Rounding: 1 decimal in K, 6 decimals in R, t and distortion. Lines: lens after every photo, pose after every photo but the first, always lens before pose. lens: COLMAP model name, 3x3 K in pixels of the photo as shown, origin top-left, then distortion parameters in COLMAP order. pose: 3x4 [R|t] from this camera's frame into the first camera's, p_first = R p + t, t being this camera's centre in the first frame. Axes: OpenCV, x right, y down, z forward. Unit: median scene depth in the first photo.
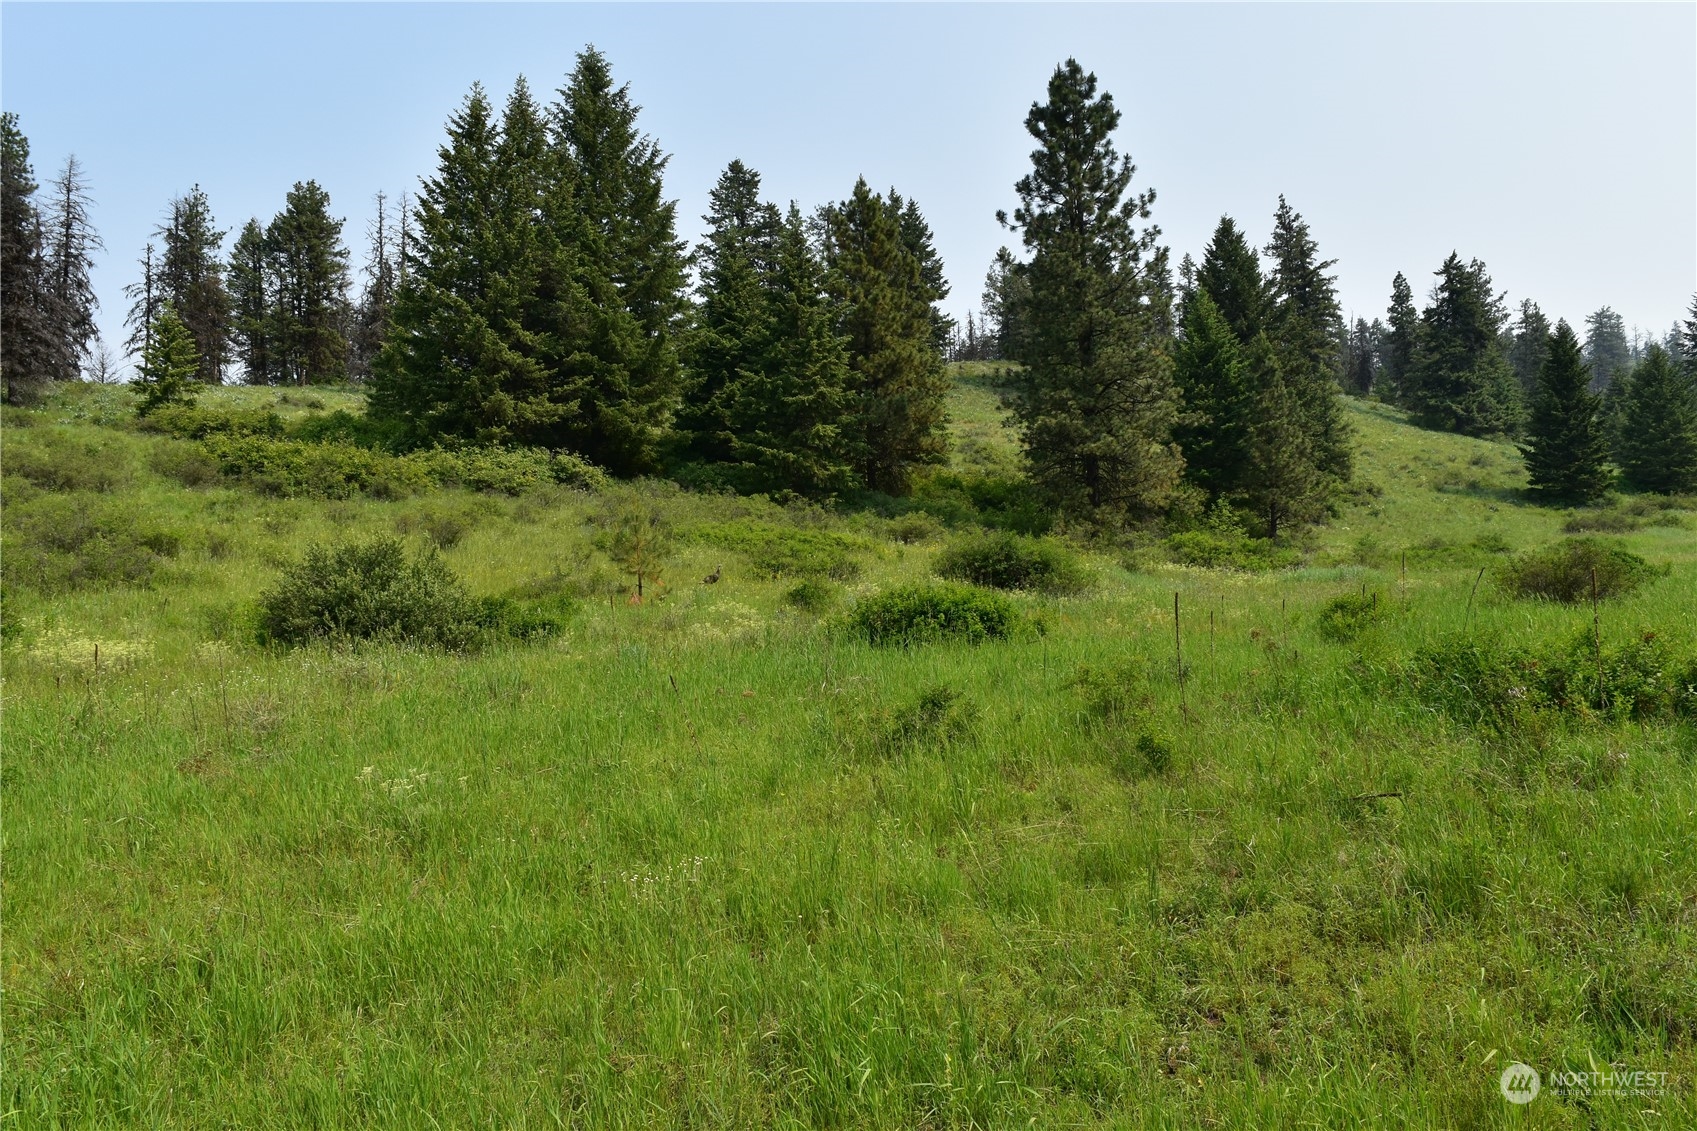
lens RADIAL K [[1336.1, 0, 848.5], [0, 1336.1, 565.5], [0, 0, 1]] dist [-0.005126, -0.001572]
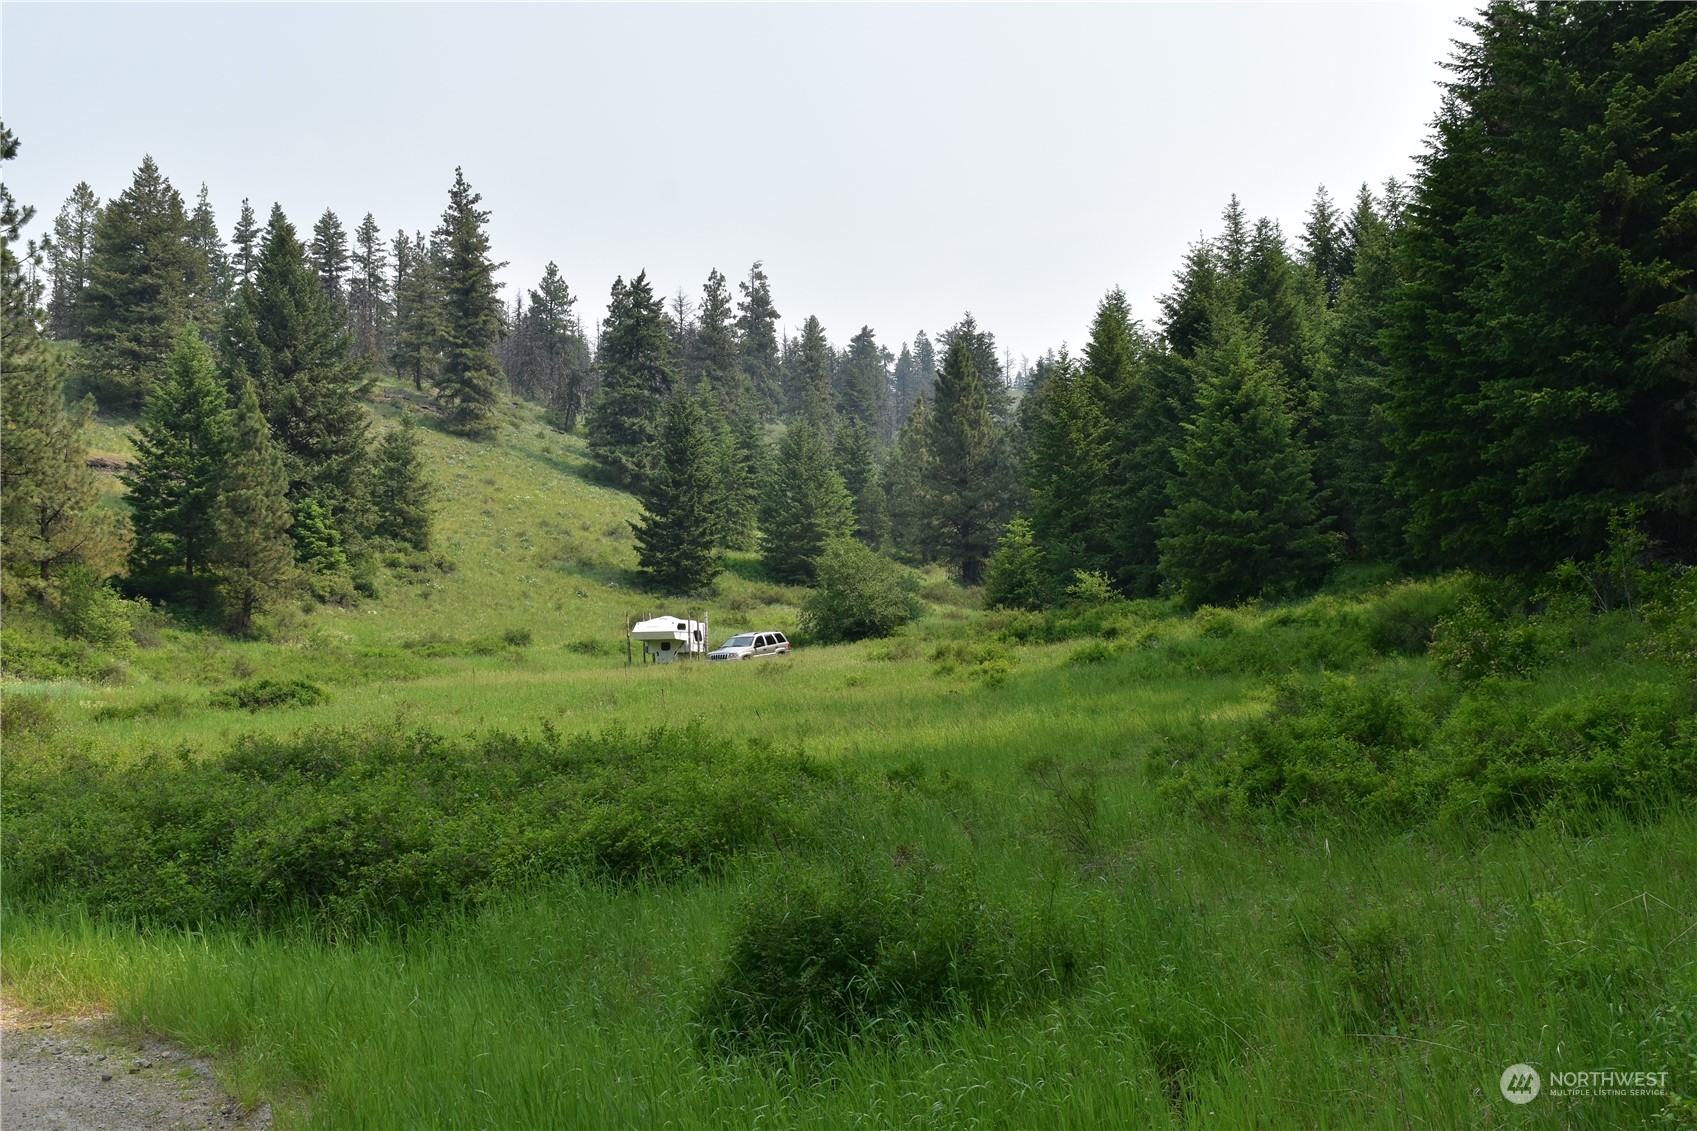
lens RADIAL K [[1997.2, 0, 848.5], [0, 1997.2, 565.5], [0, 0, 1]] dist [0.006276, -0.001717]
pose [[0.912720, 0.057978, 0.404451, 0.110394], [-0.049036, 0.998270, -0.032443, -0.026374], [-0.405633, 0.009778, 0.913984, -0.250731]]
